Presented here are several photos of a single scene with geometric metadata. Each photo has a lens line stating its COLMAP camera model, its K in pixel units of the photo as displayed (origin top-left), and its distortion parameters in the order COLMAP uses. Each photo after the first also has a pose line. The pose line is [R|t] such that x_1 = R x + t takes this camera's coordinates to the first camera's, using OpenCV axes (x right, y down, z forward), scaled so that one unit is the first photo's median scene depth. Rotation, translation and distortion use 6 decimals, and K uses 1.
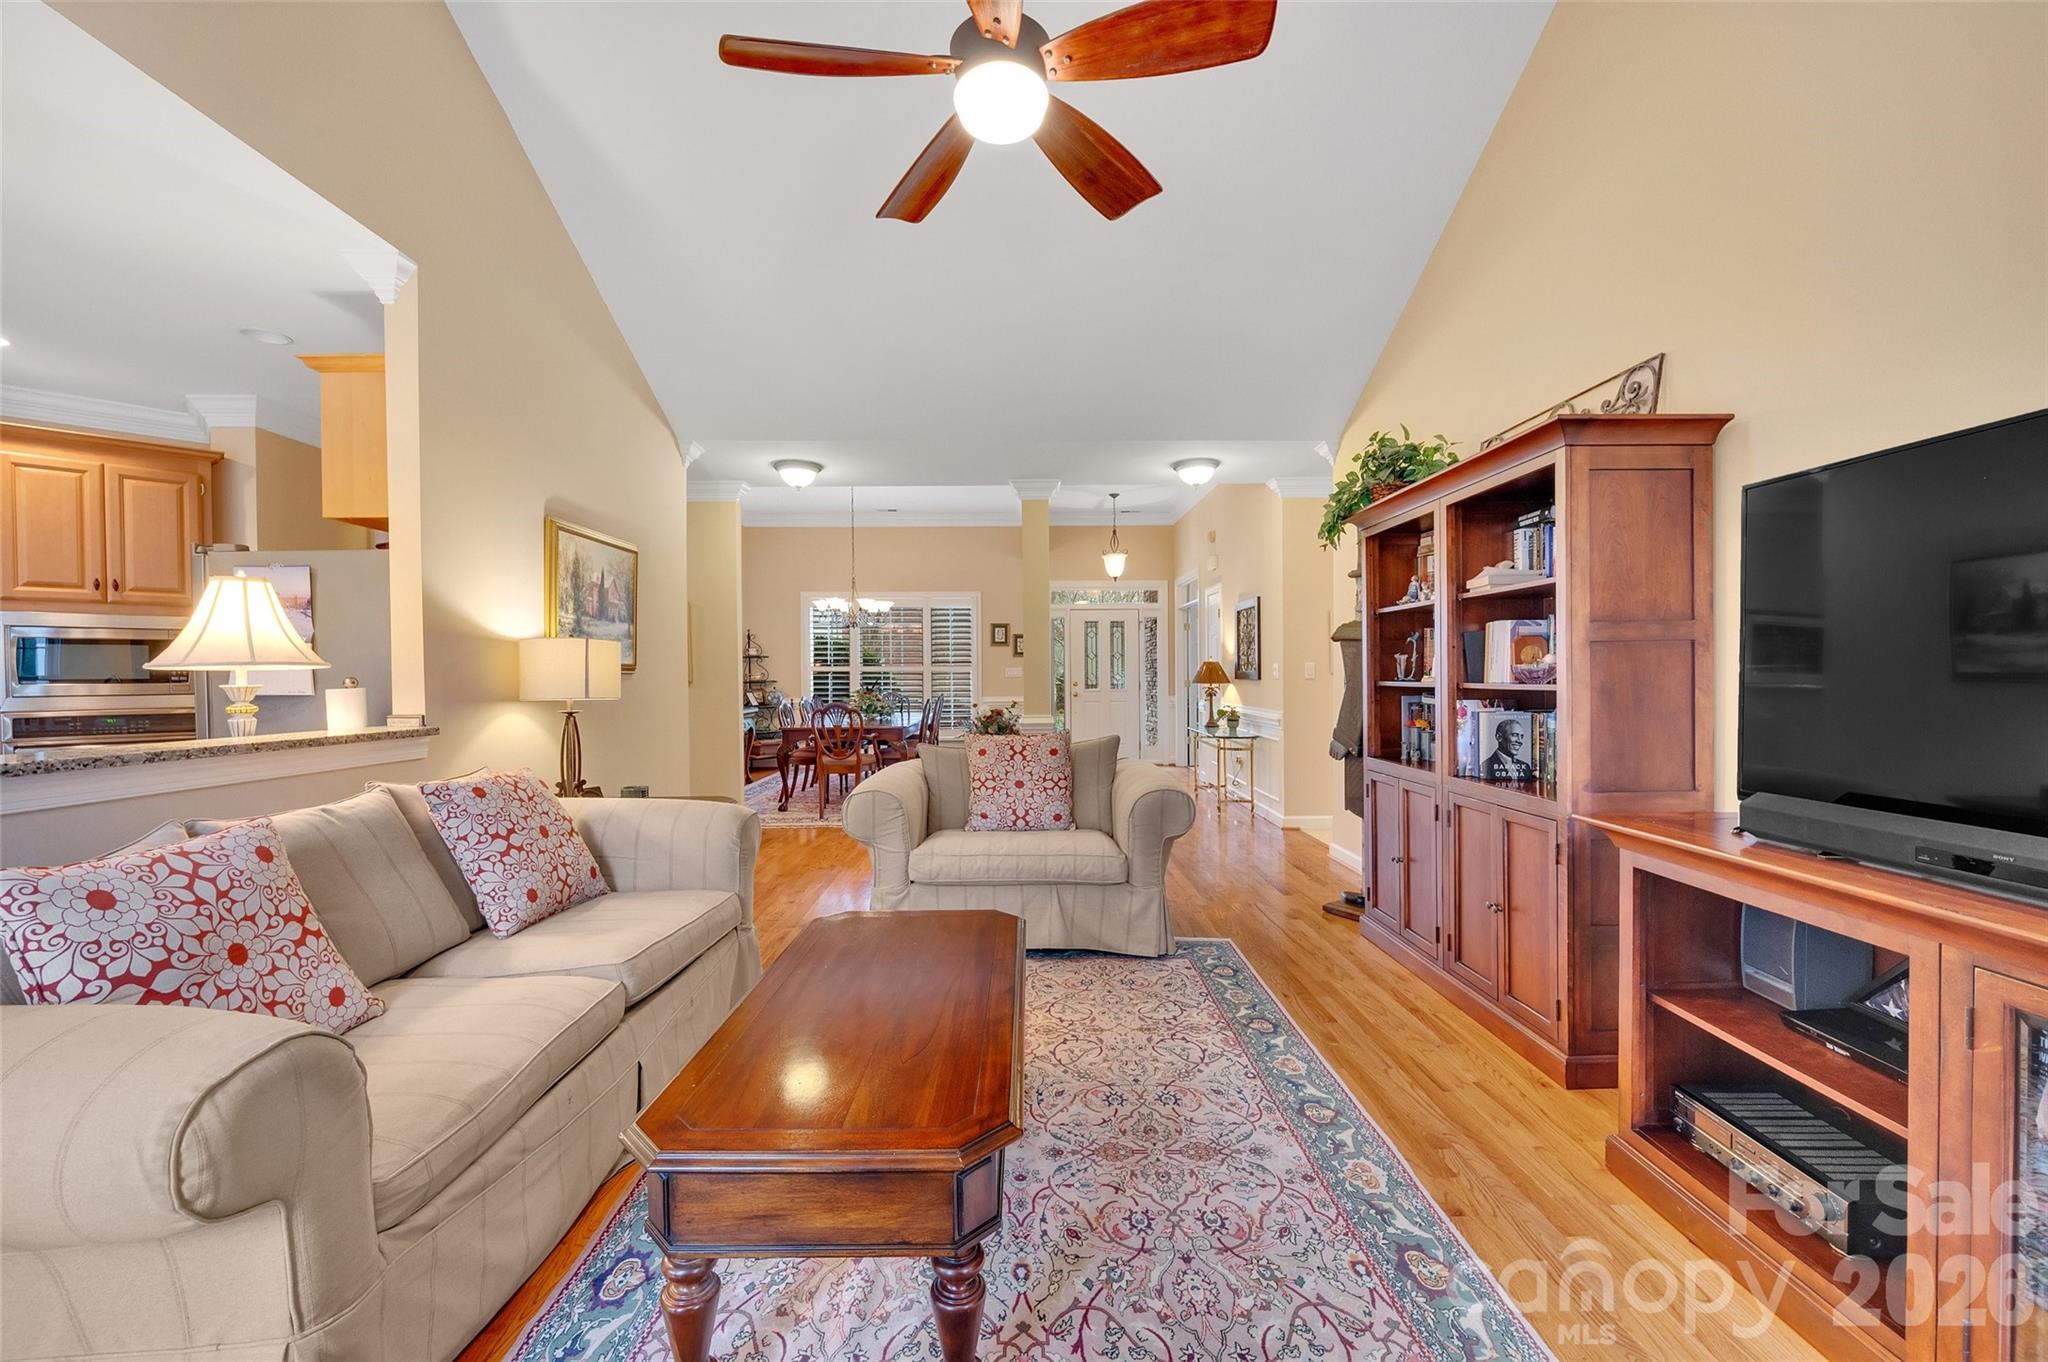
lens RADIAL K [[835.4, 0, 1025.5], [0, 835.4, 674.3], [0, 0, 1]] dist [-0.007214, 0.000234]
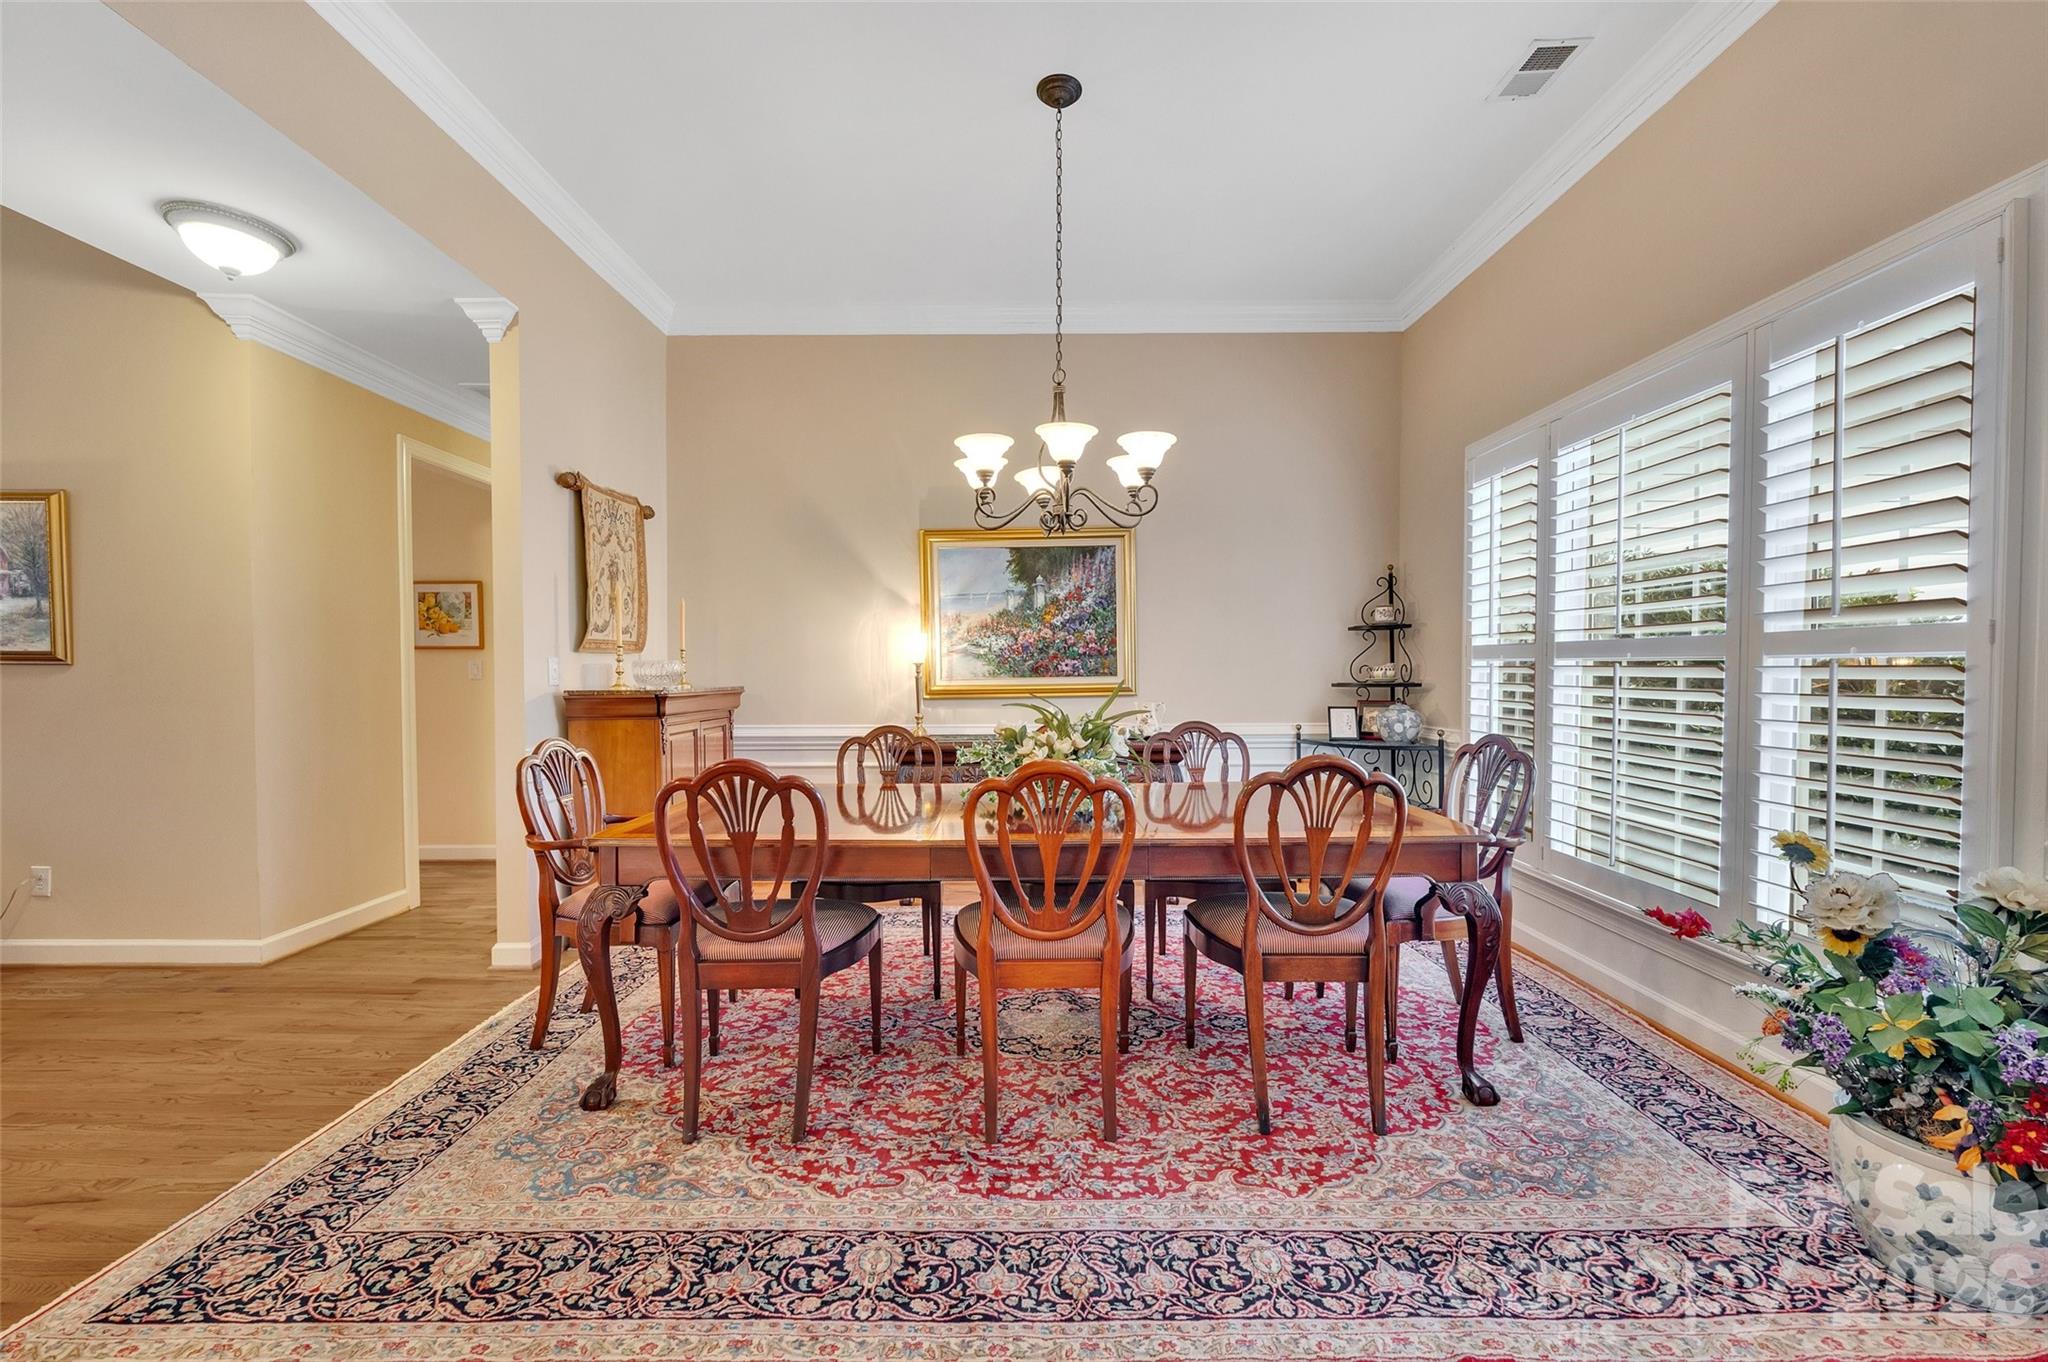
lens RADIAL K [[835.4, 0, 1030.2], [0, 835.4, 678.6], [0, 0, 1]] dist [-0.007214, 0.000234]
pose [[-0.006619, 0.015725, -0.999854, 0.107259], [-0.004506, 0.999866, 0.015755, -0.000168], [0.999968, 0.004609, -0.006547, 0.805398]]
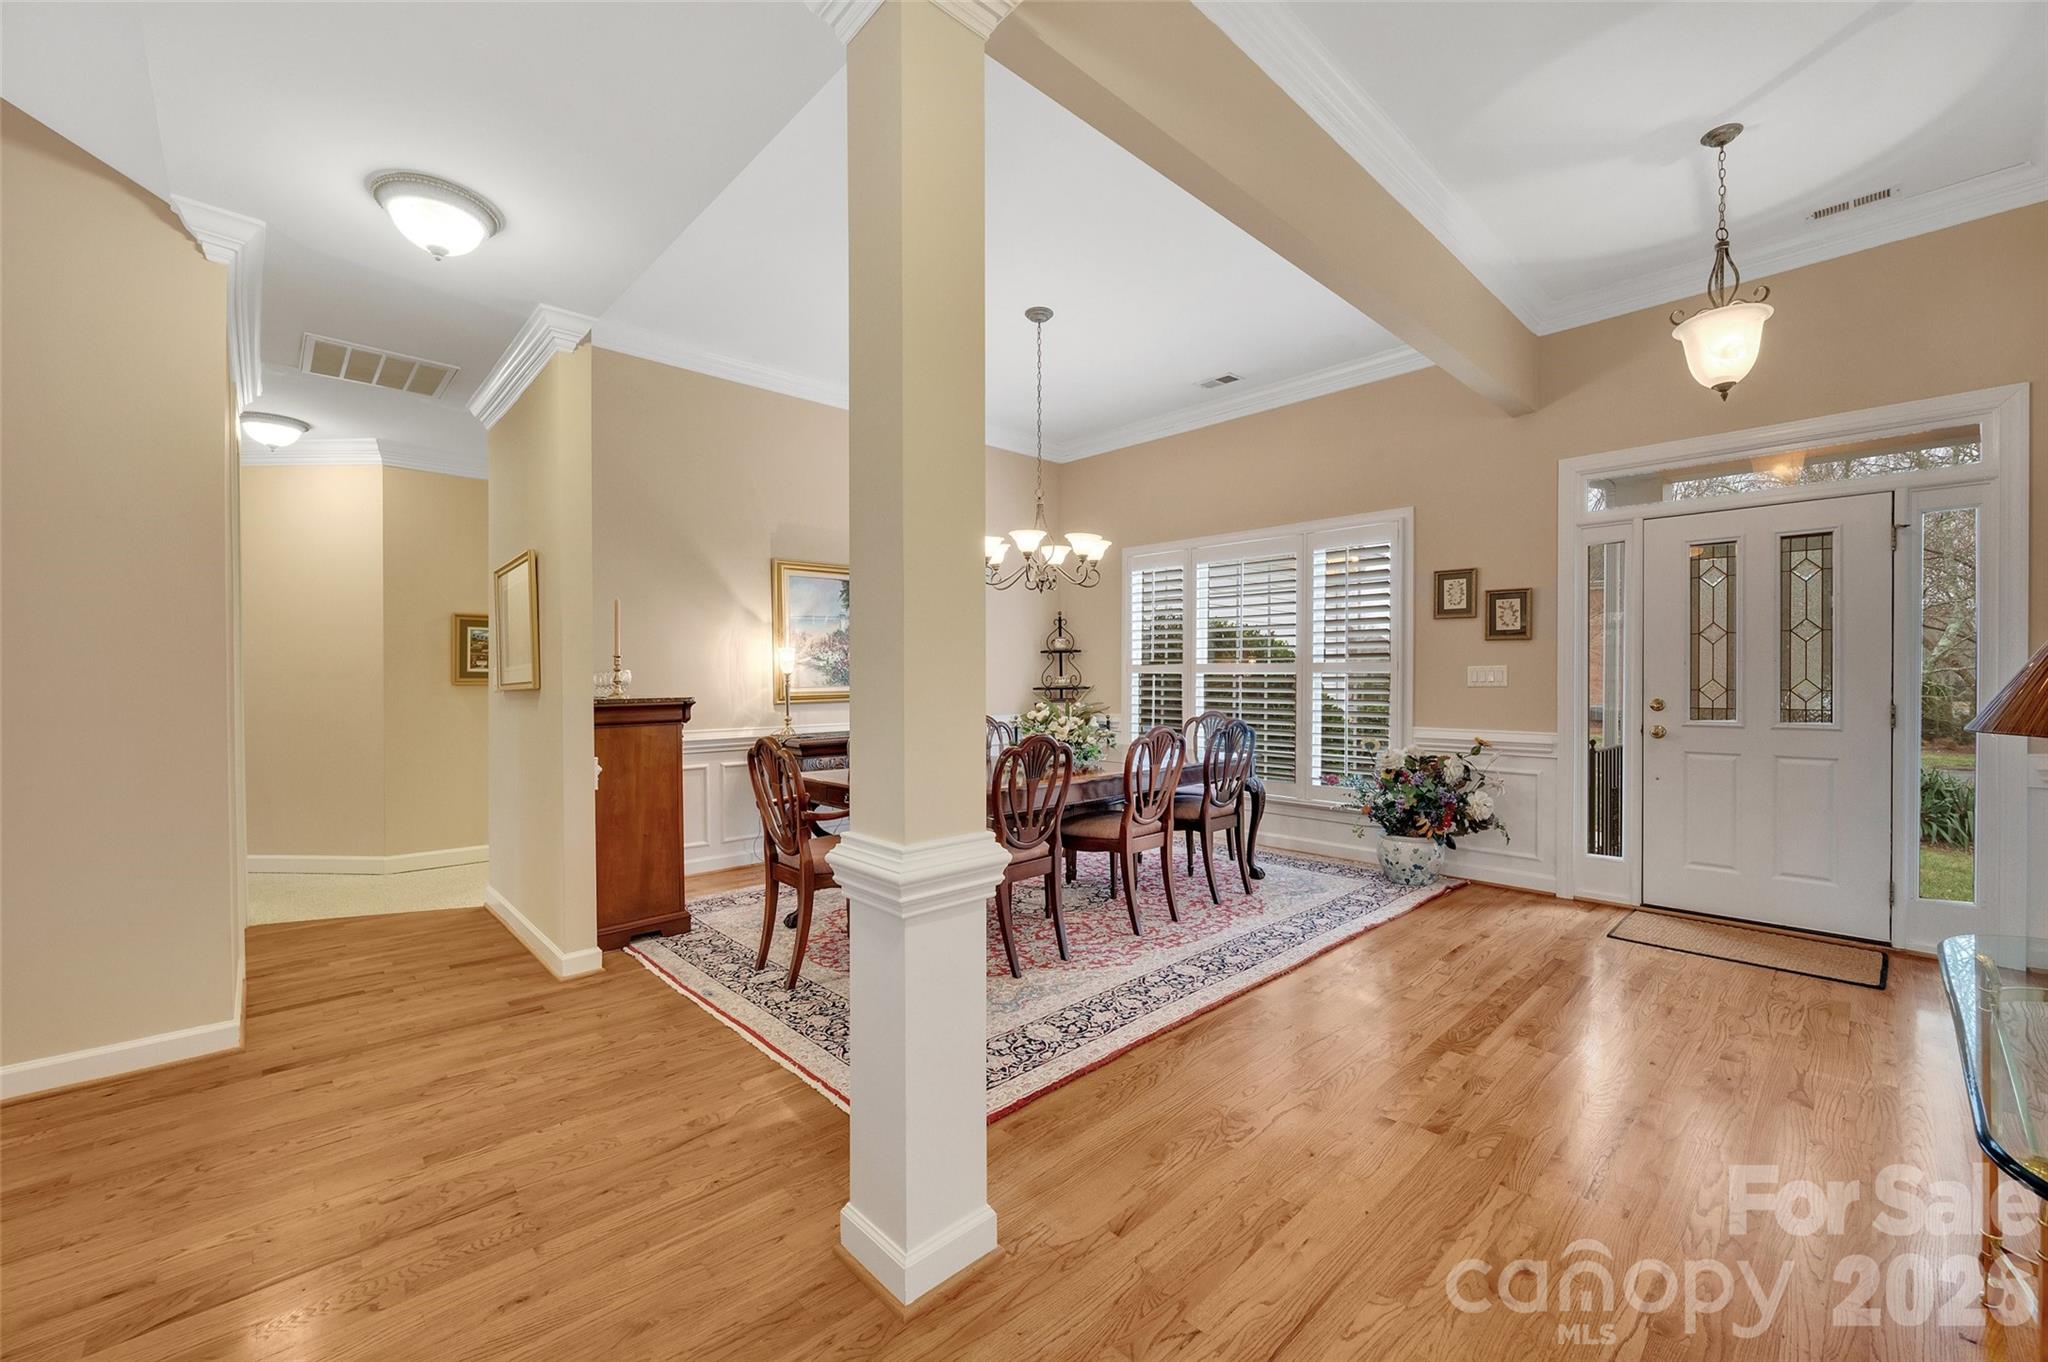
lens RADIAL K [[806.9, 0, 1029.2], [0, 806.9, 679.4], [0, 0, 1]] dist [-0.006386, -0.000527]
pose [[0.680657, 0.006563, -0.732573, 0.135758], [-0.006802, 0.999973, 0.002639, 0.000284], [0.732571, 0.003187, 0.680684, 0.525195]]
